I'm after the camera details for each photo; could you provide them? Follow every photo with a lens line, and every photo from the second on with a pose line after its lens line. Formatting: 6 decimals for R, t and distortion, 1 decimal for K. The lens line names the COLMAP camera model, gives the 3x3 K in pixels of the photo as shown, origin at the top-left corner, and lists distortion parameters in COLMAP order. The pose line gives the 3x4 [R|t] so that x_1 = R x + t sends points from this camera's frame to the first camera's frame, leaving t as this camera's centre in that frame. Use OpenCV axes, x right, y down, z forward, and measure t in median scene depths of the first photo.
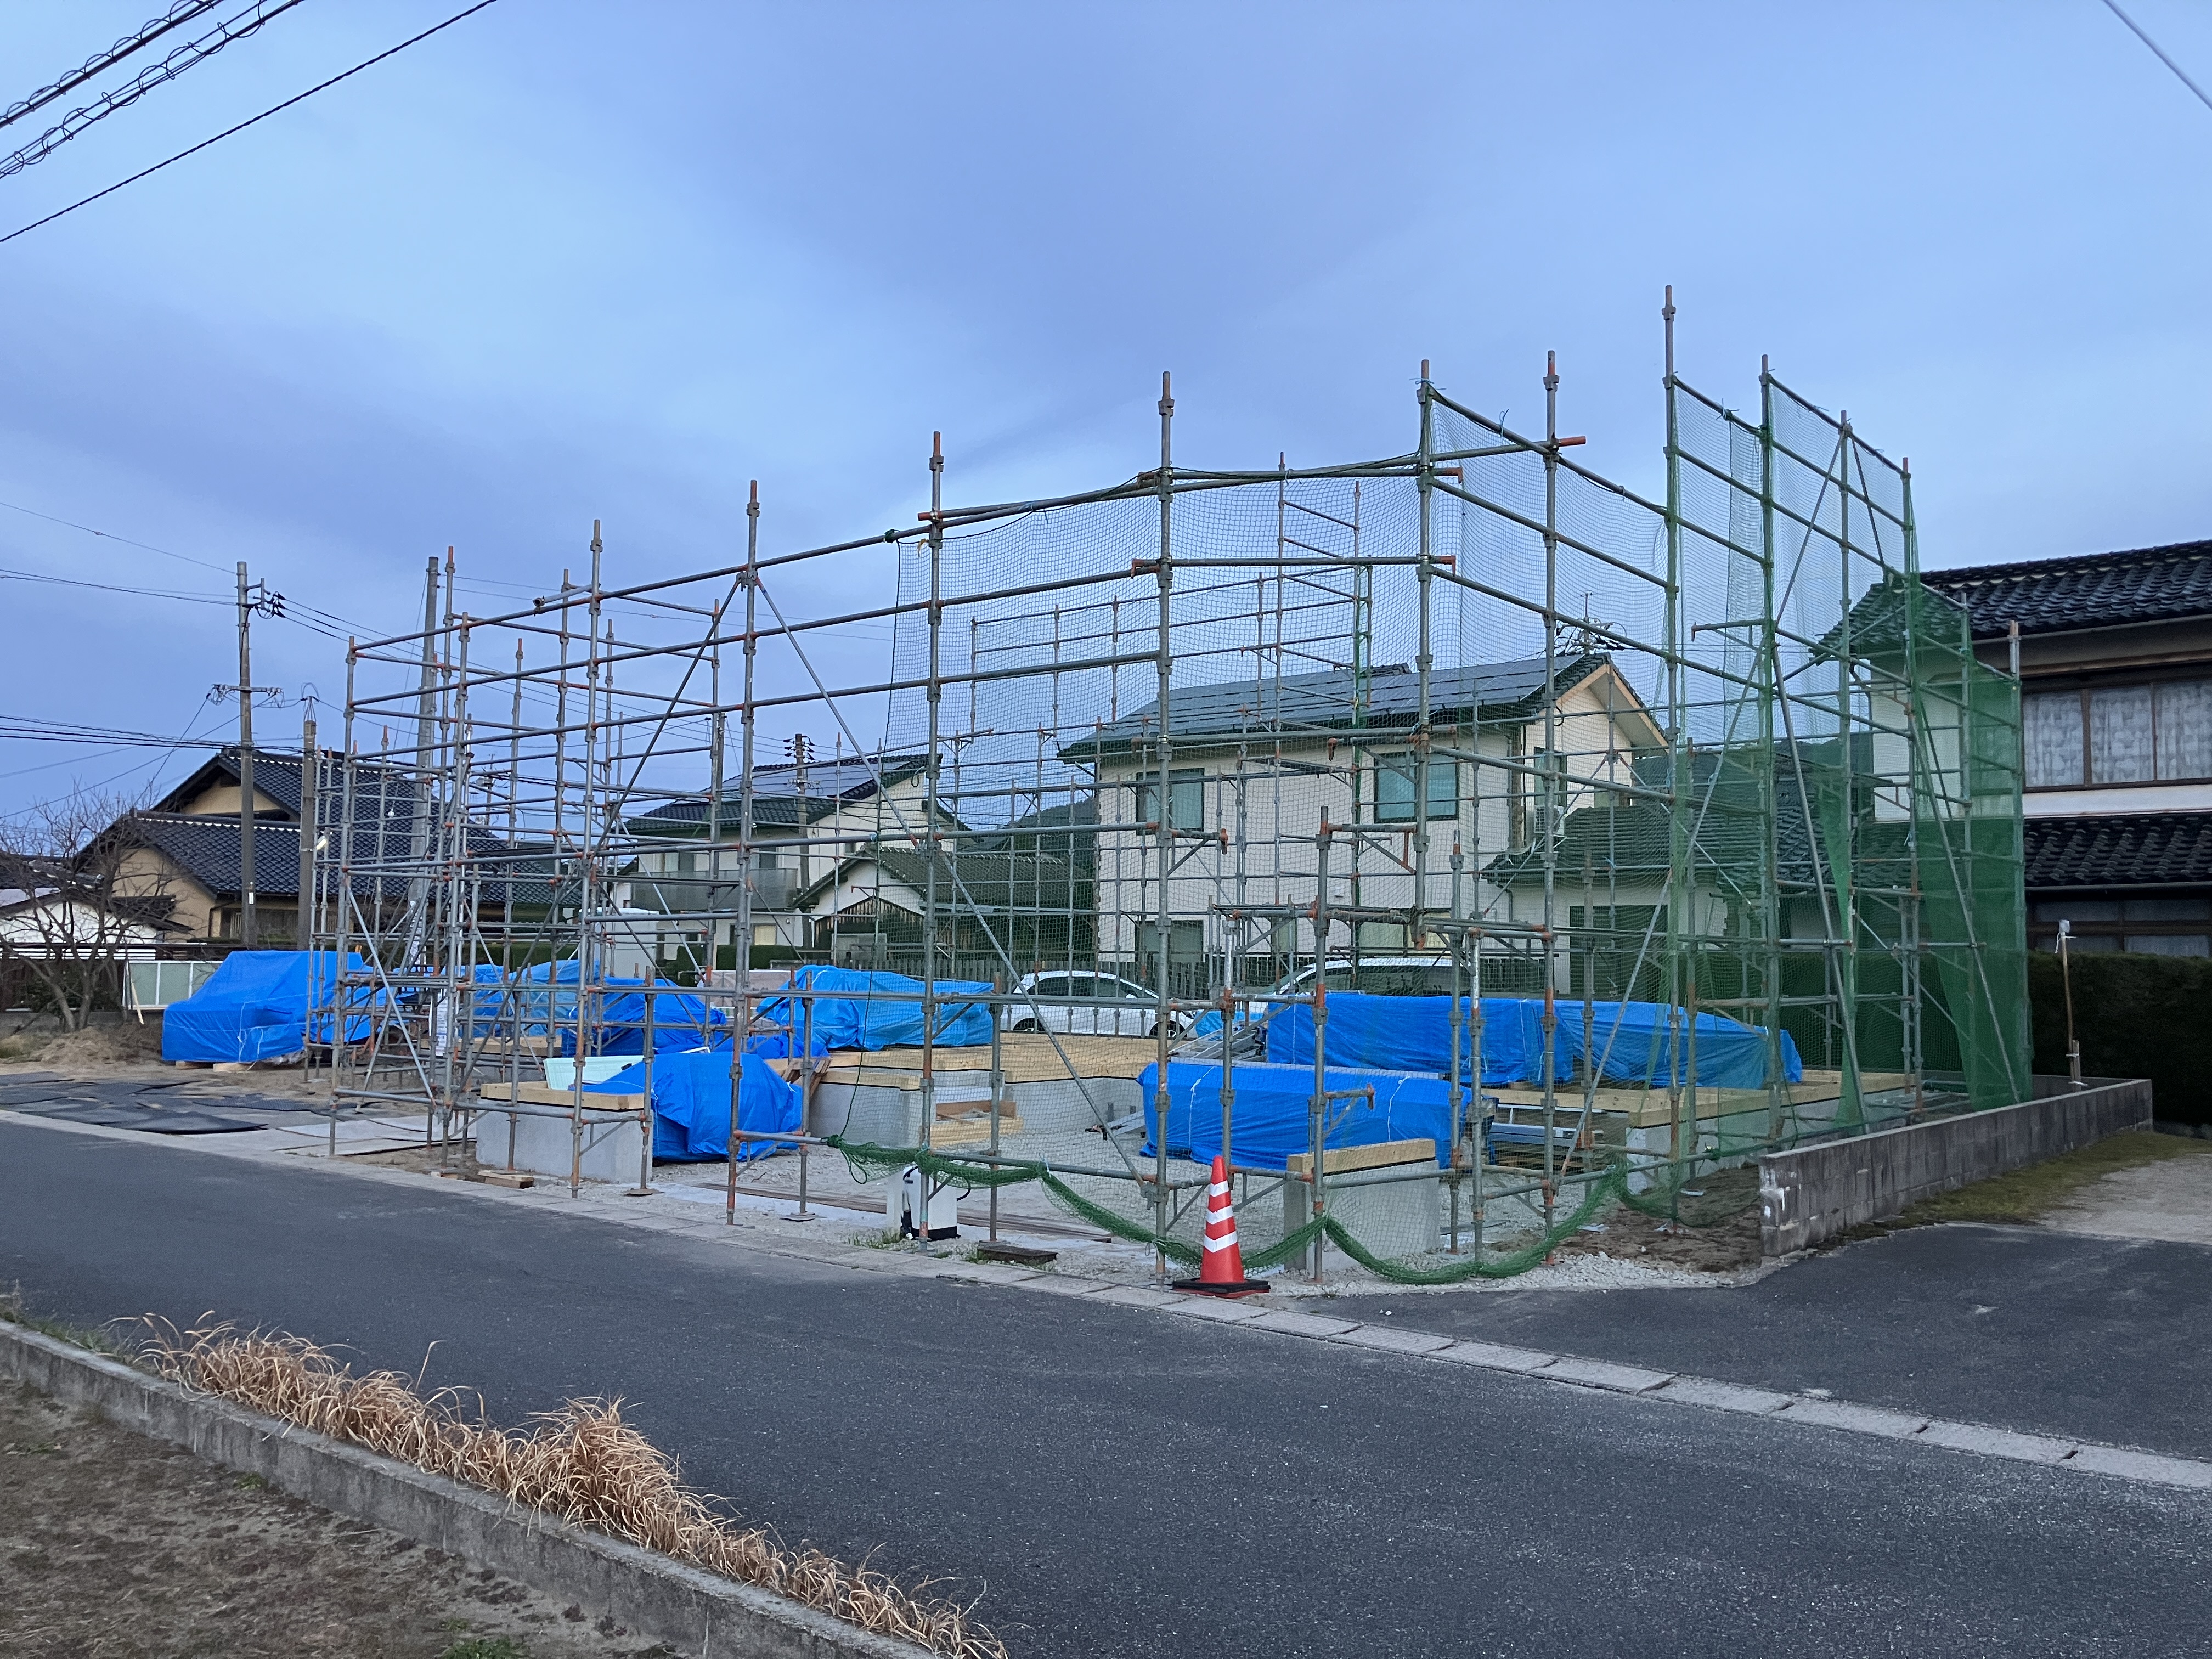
lens RADIAL K [[1777.7, 0, 1106.0], [0, 1777.7, 829.5], [0, 0, 1]] dist [0.050052, -0.045116]
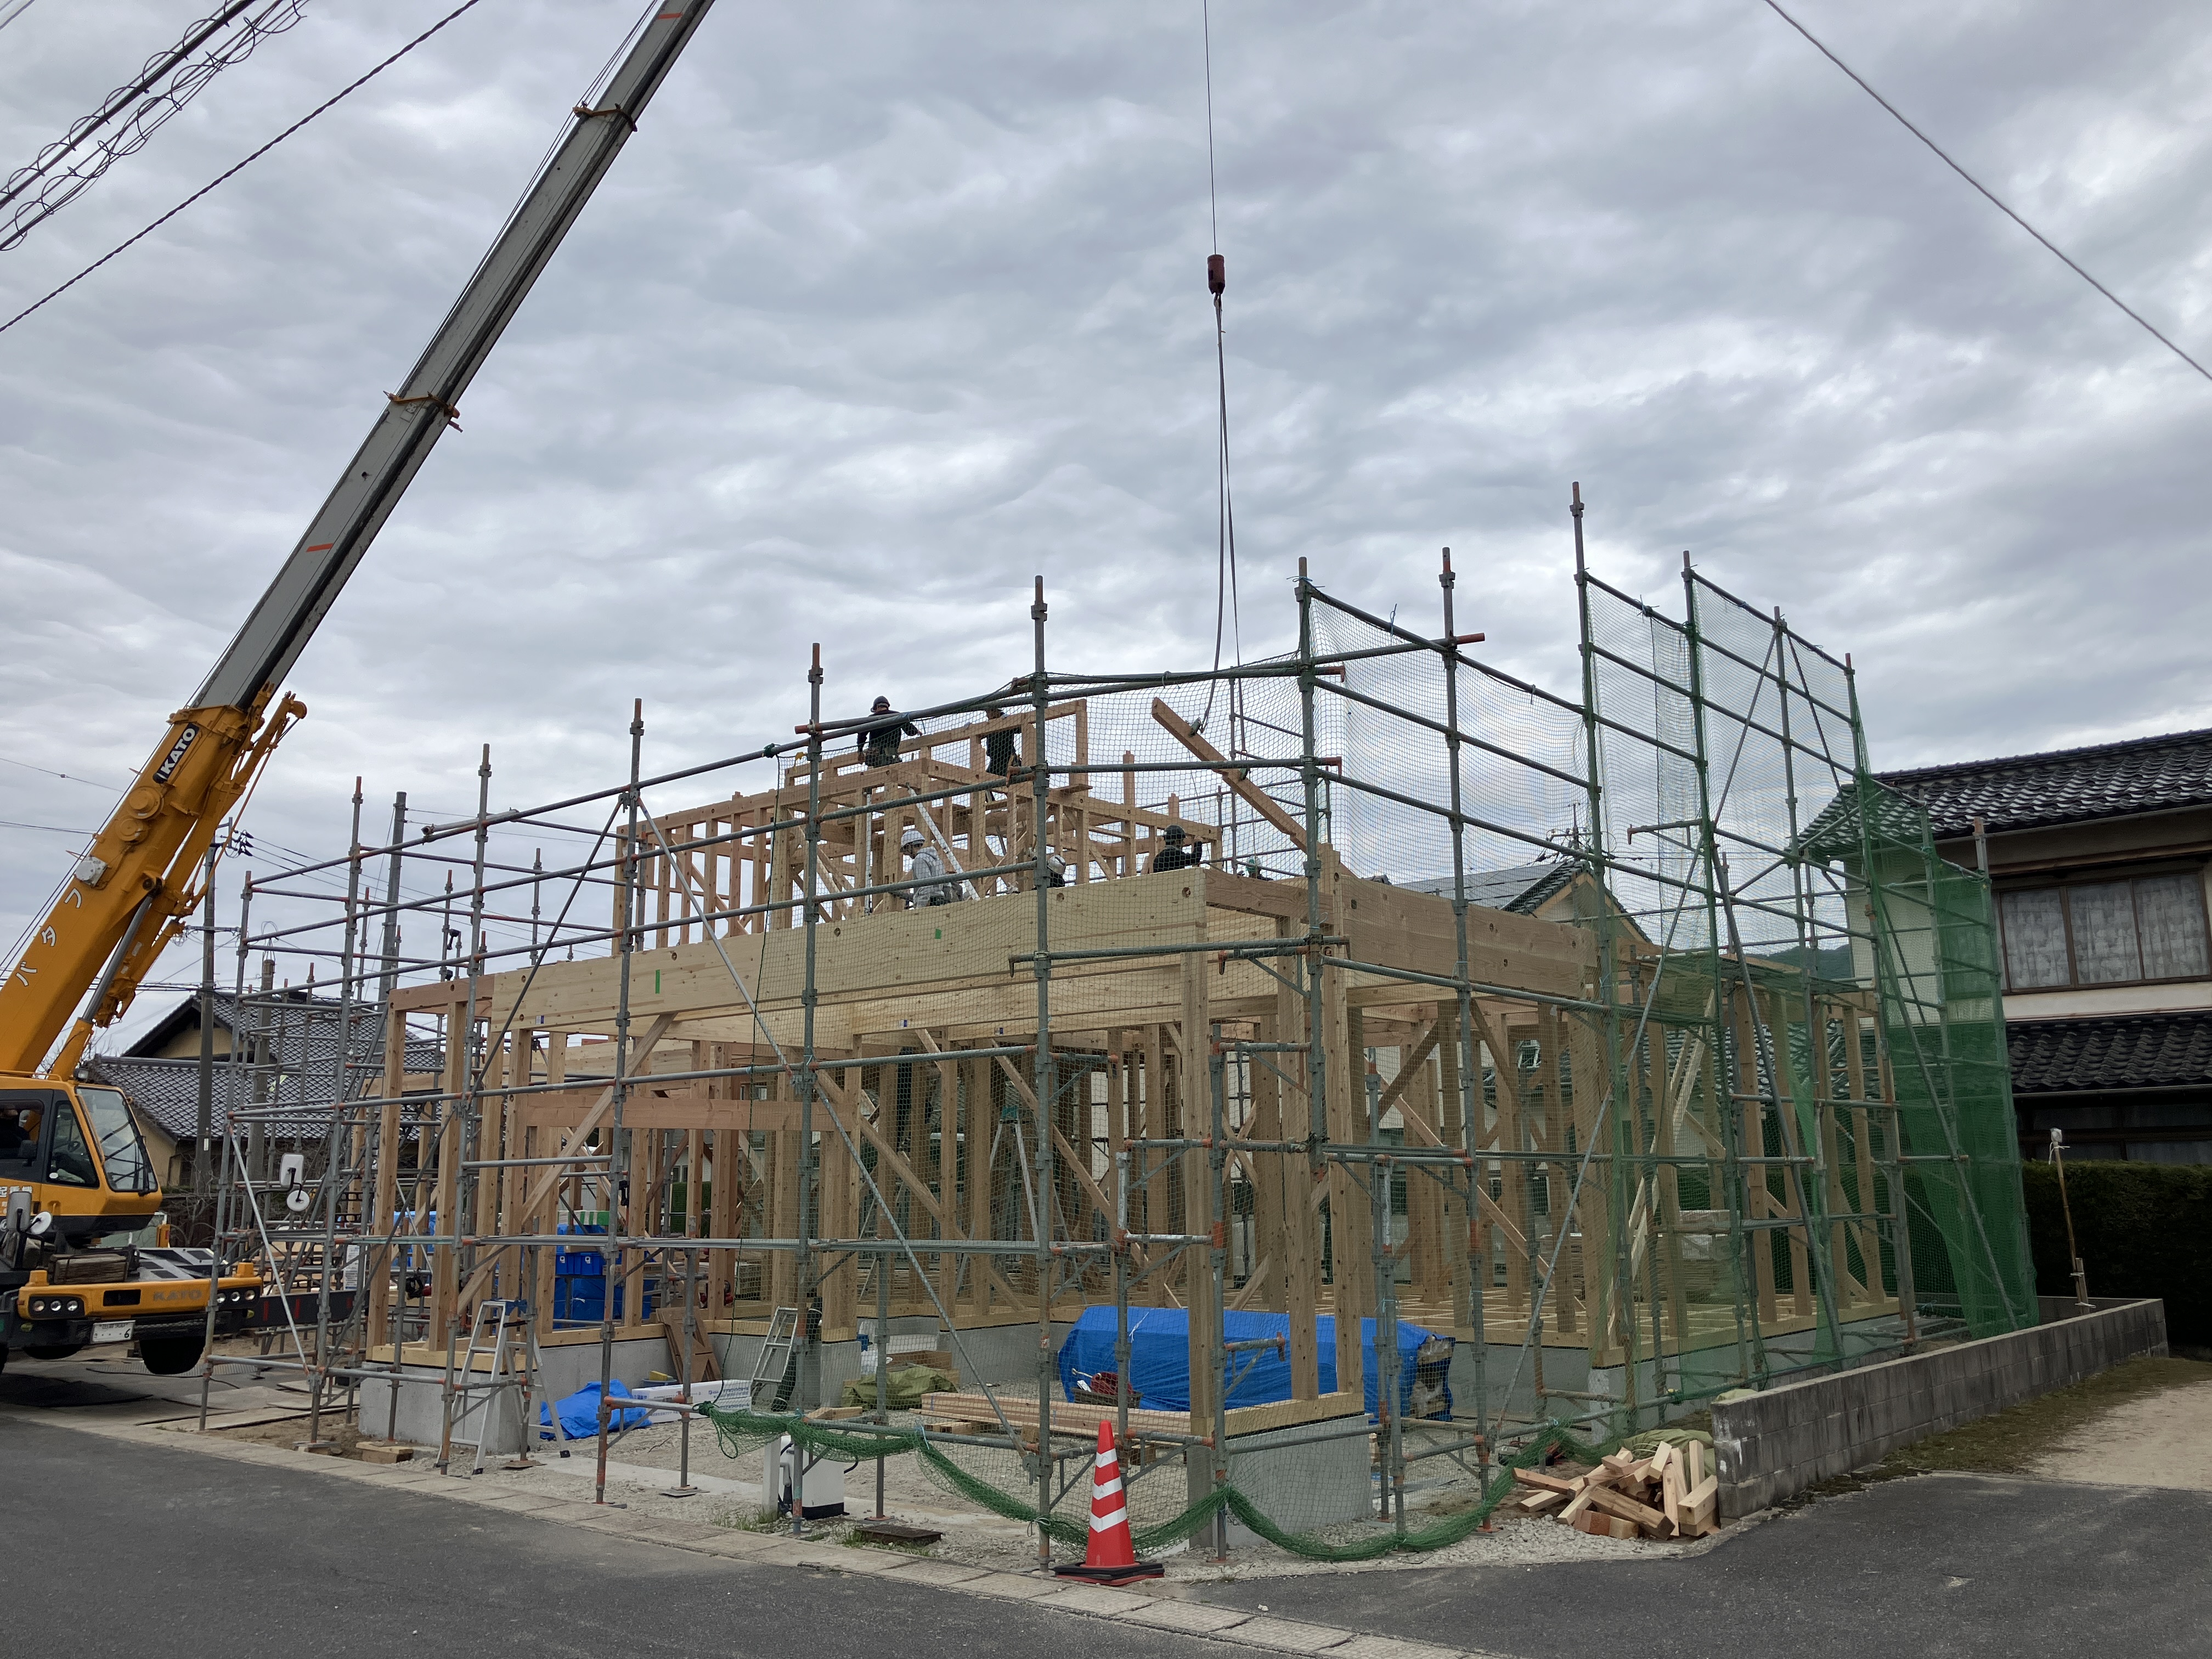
lens RADIAL K [[1795.1, 0, 1106.0], [0, 1795.1, 829.5], [0, 0, 1]] dist [0.012386, 0.012062]
pose [[0.999744, -0.022506, -0.002387, 0.051616], [0.022044, 0.992225, -0.122491, -0.001223], [0.005126, 0.122407, 0.992467, 0.042739]]
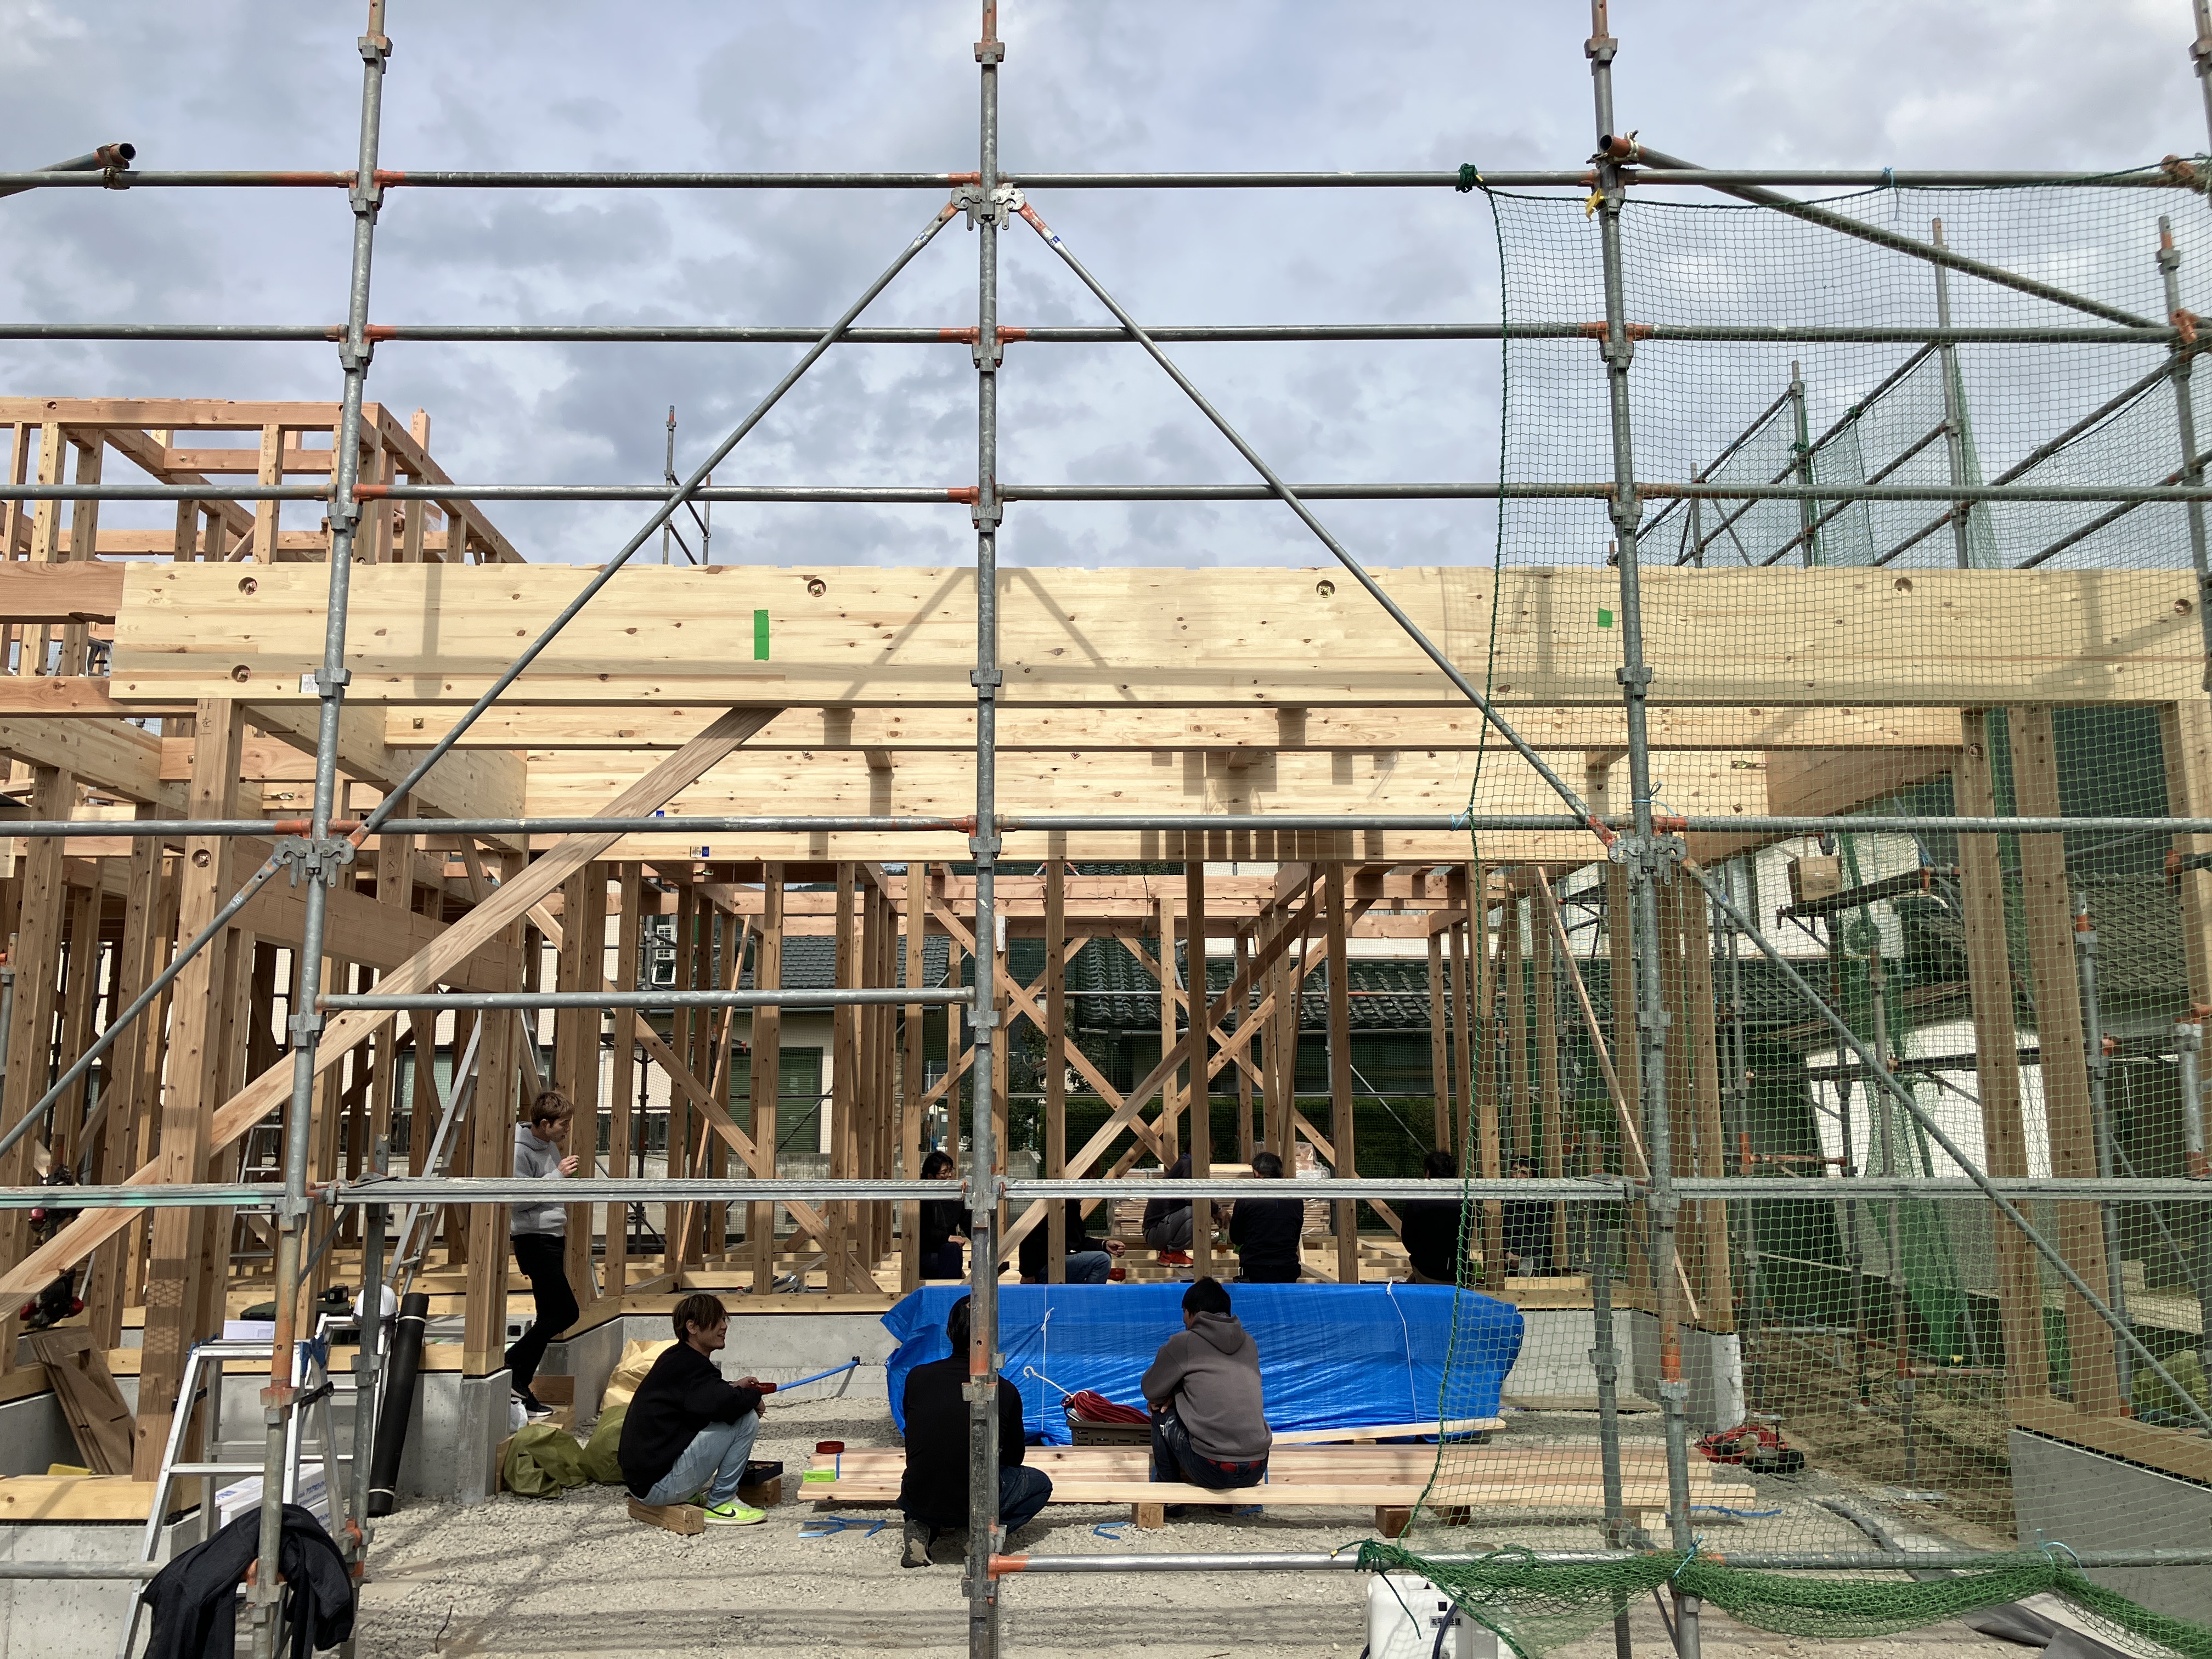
lens RADIAL K [[1795.1, 0, 1106.0], [0, 1795.1, 829.5], [0, 0, 1]] dist [0.012386, 0.012062]
pose [[0.754544, 0.091172, 0.649885, -0.407778], [-0.035566, 0.994528, -0.098228, 0.045114], [-0.655285, 0.051003, 0.753658, 0.608203]]
